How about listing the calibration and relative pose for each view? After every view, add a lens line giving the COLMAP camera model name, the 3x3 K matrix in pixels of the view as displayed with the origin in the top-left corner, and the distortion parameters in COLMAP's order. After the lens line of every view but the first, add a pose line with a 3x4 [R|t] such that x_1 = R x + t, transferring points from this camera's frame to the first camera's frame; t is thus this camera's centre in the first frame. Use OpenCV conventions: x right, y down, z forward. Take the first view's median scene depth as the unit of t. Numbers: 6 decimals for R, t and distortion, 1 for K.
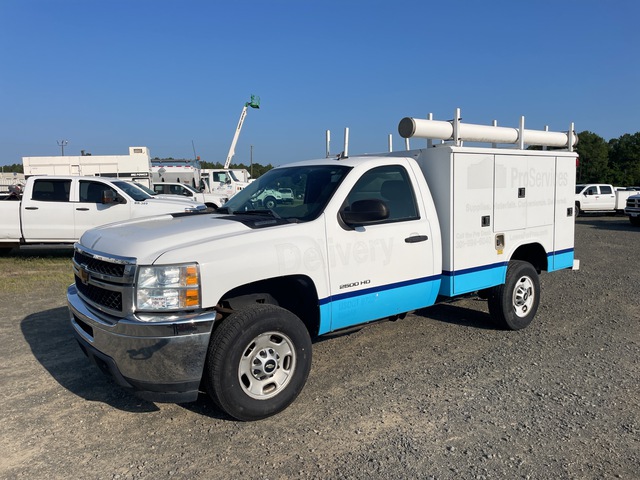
lens RADIAL K [[525.3, 0, 320.0], [0, 525.3, 240.0], [0, 0, 1]] dist [0.099982, -0.003188]
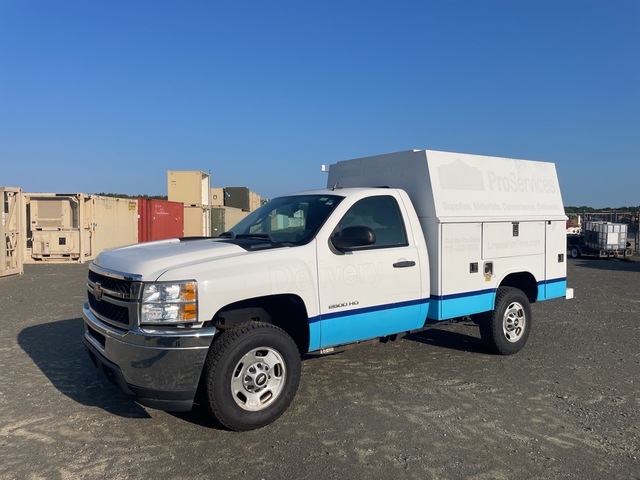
lens RADIAL K [[525.3, 0, 320.0], [0, 525.3, 240.0], [0, 0, 1]] dist [0.099982, -0.003188]
pose [[0.999158, 0.016662, -0.037494, 0.055075], [-0.018607, 0.998466, -0.052157, 0.008462], [0.036567, 0.052810, 0.997935, -0.083733]]
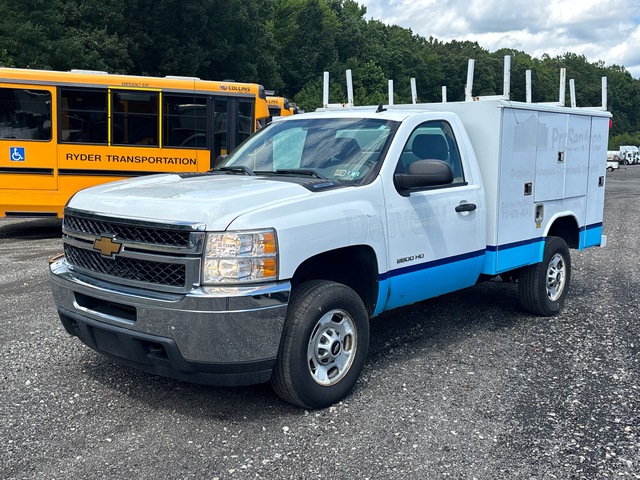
lens RADIAL K [[786.0, 0, 320.0], [0, 786.0, 240.0], [0, 0, 1]] dist [0.002864, -0.006791]
pose [[0.983047, -0.000372, 0.183355, -0.311175], [-0.003705, 0.999754, 0.021890, 0.025635], [-0.183318, -0.022198, 0.982803, -0.240412]]
